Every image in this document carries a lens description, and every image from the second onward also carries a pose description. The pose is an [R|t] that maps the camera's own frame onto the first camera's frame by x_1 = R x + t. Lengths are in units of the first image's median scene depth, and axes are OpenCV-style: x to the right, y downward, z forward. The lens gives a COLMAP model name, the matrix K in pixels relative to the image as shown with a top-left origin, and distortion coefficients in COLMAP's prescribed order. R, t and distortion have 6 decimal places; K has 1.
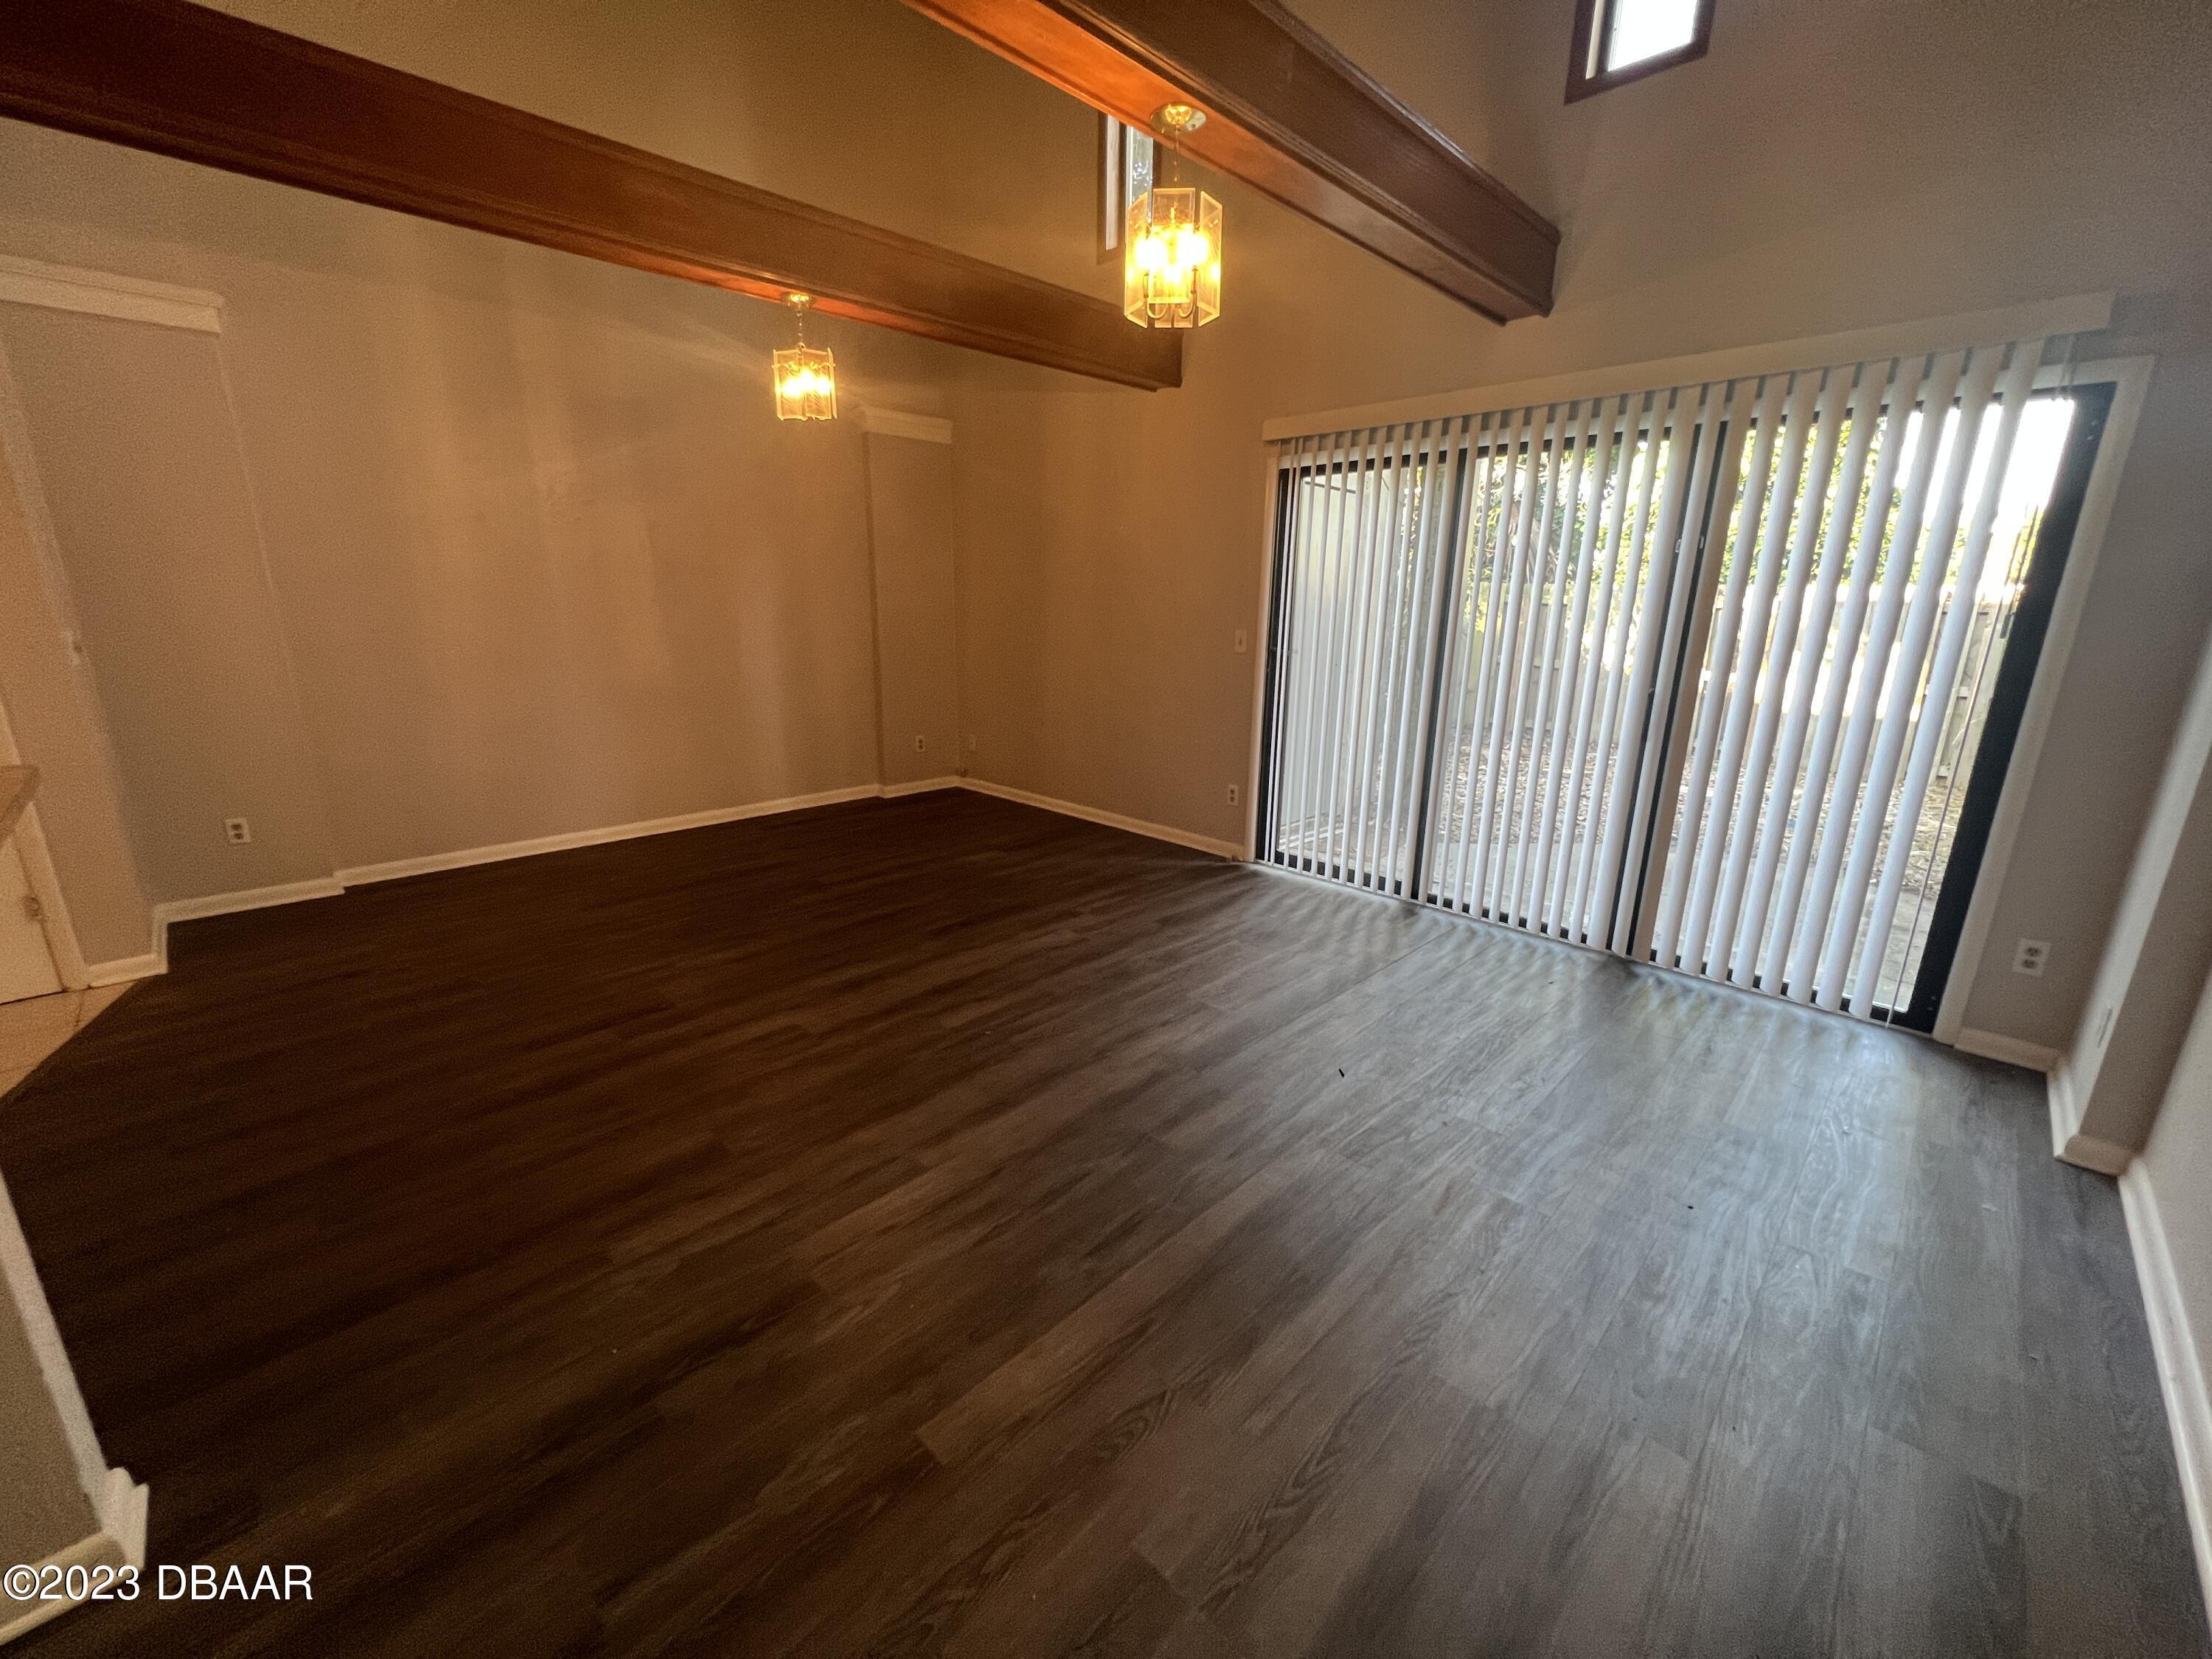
lens RADIAL K [[886.6, 0, 1097.9], [0, 886.6, 829.3], [0, 0, 1]] dist [0.006879, 0.000098]
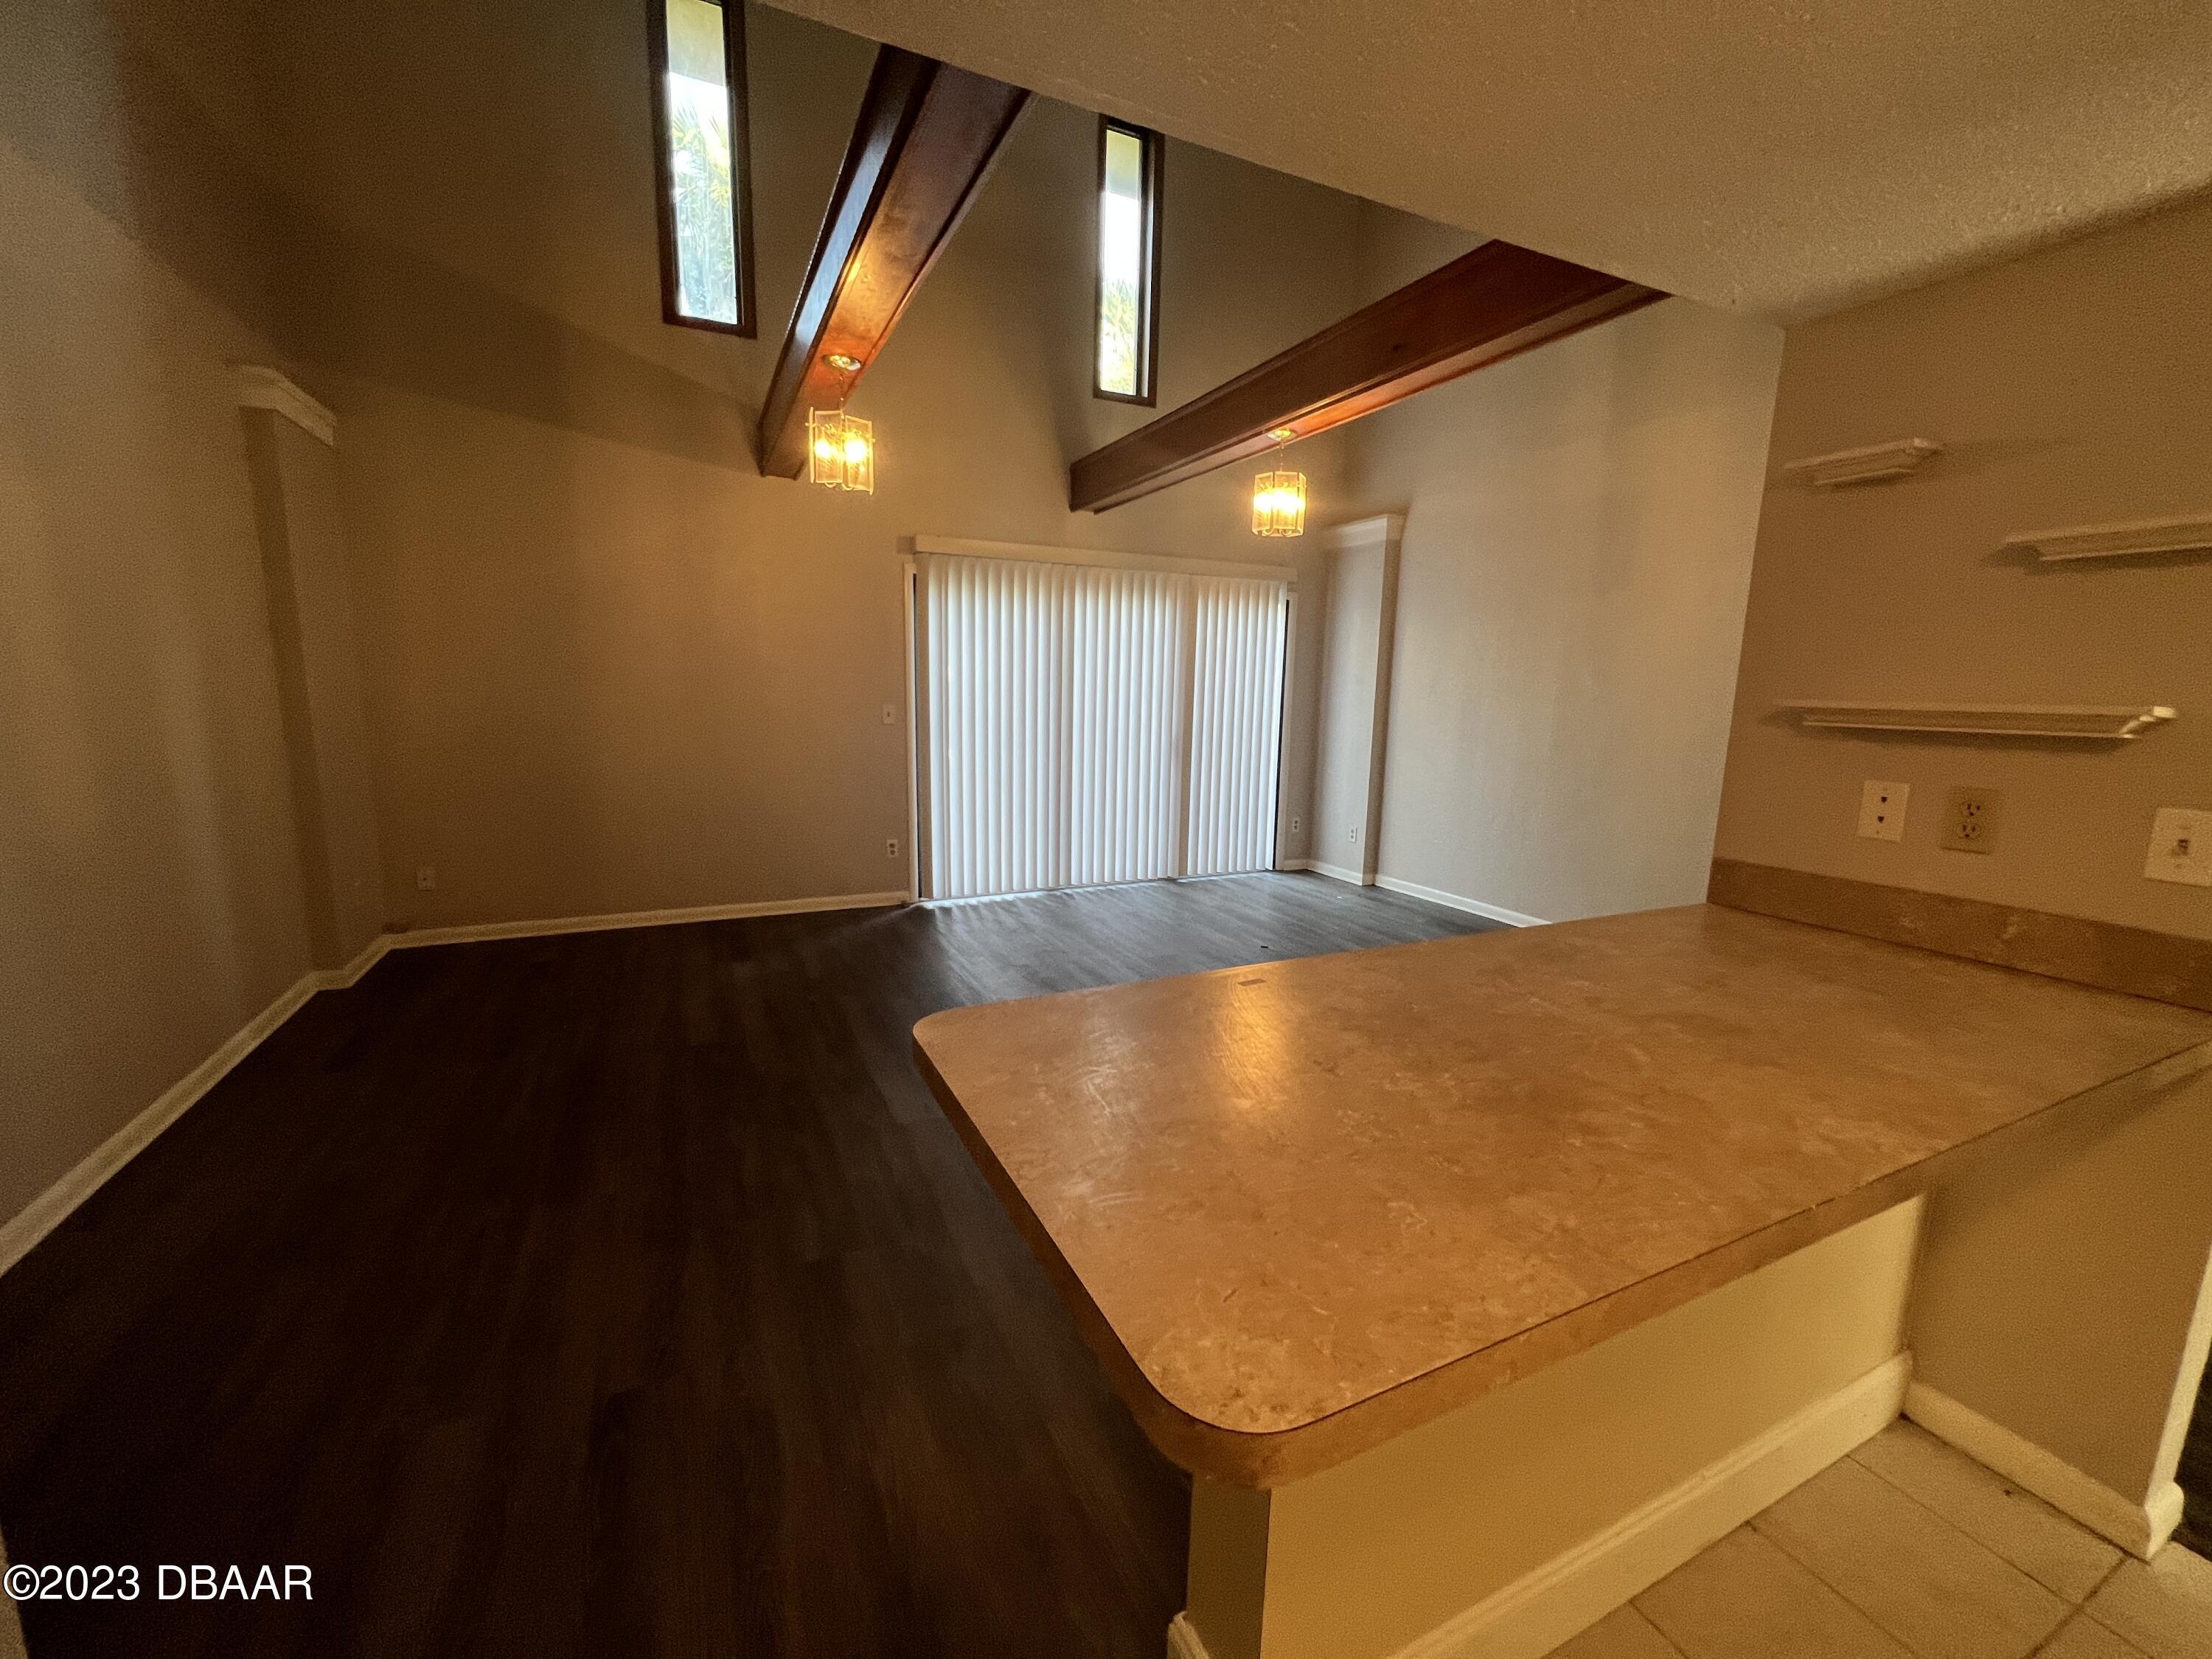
lens RADIAL K [[886.6, 0, 1097.9], [0, 886.6, 829.3], [0, 0, 1]] dist [0.006879, 0.000098]
pose [[0.334057, -0.158389, 0.929150, -1.286505], [0.225455, 0.970591, 0.084395, -0.158588], [-0.915192, 0.181288, 0.359942, 0.563435]]
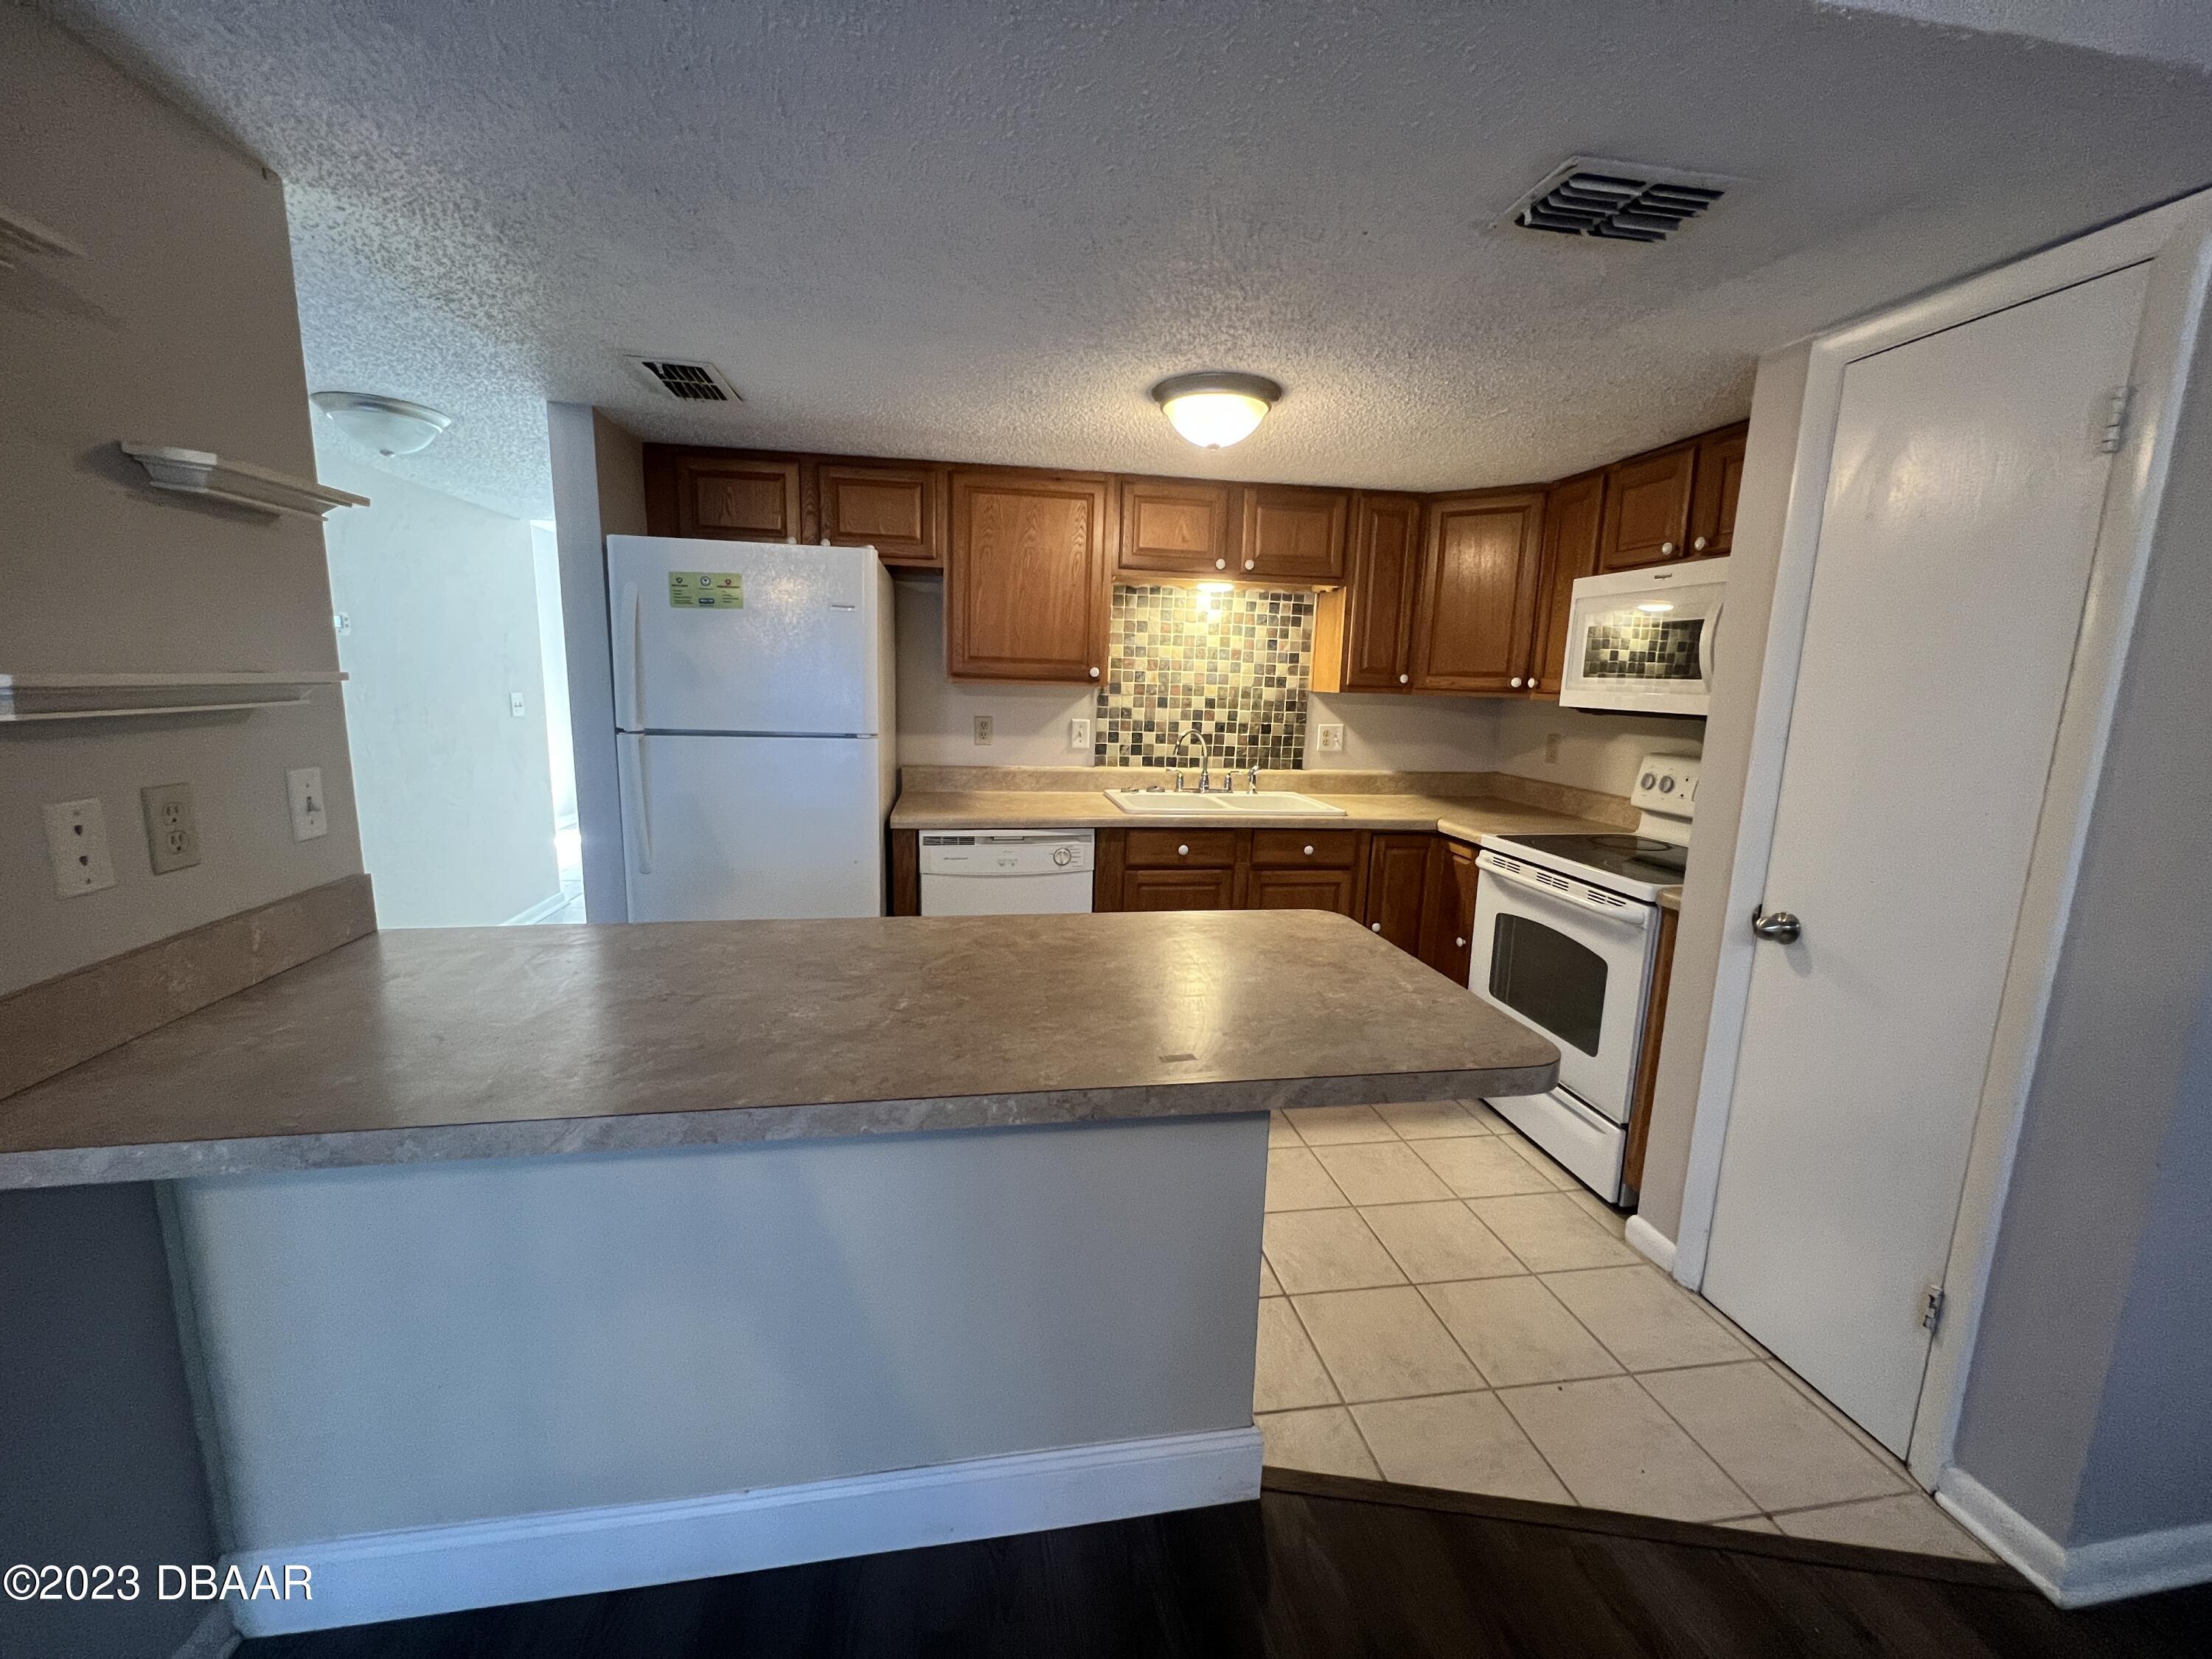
lens RADIAL K [[886.6, 0, 1097.9], [0, 886.6, 829.3], [0, 0, 1]] dist [0.006879, 0.000098]
pose [[-0.584749, 0.116844, -0.802755, -0.526451], [-0.239606, 0.920544, 0.308524, -0.222328], [0.775021, 0.372754, -0.510291, 0.801235]]
